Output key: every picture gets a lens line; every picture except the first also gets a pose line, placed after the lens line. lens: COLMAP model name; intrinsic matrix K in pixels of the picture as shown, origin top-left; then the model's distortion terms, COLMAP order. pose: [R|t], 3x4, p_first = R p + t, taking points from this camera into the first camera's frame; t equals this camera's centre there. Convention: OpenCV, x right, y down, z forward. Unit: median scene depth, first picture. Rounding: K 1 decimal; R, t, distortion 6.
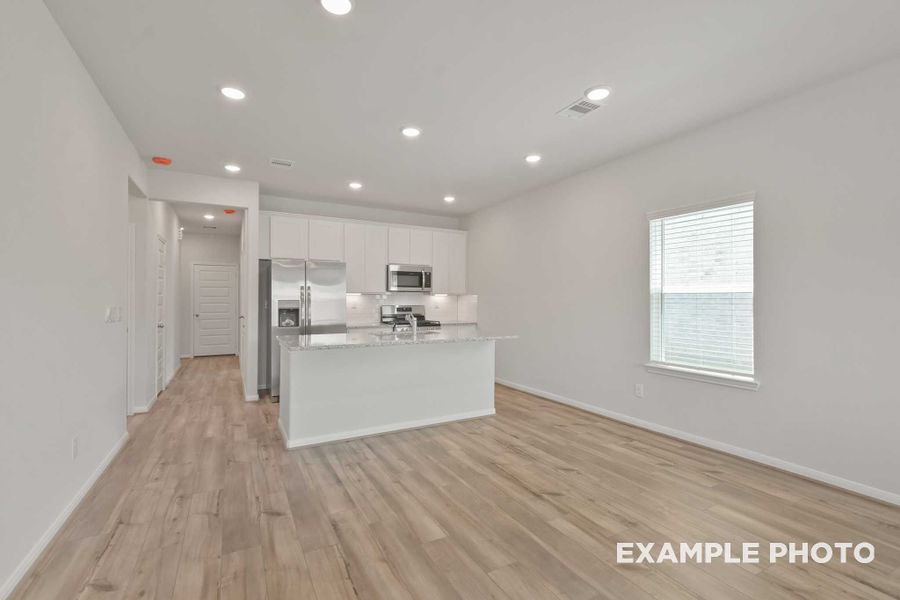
lens RADIAL K [[405.8, 0, 454.2], [0, 405.8, 296.3], [0, 0, 1]] dist [0.003623, -0.000604]
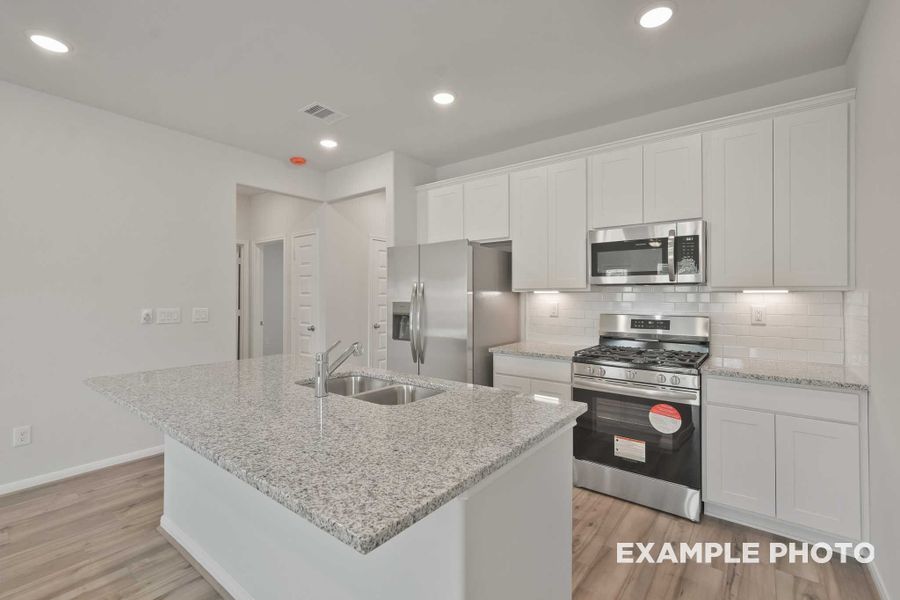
lens RADIAL K [[405.8, 0, 445.7], [0, 405.8, 291.5], [0, 0, 1]] dist [0.003623, -0.000604]
pose [[0.391853, -0.007456, -0.919998, 0.275686], [0.007231, 0.999961, -0.005024, -0.004958], [0.920000, -0.004684, 0.391891, 0.805679]]
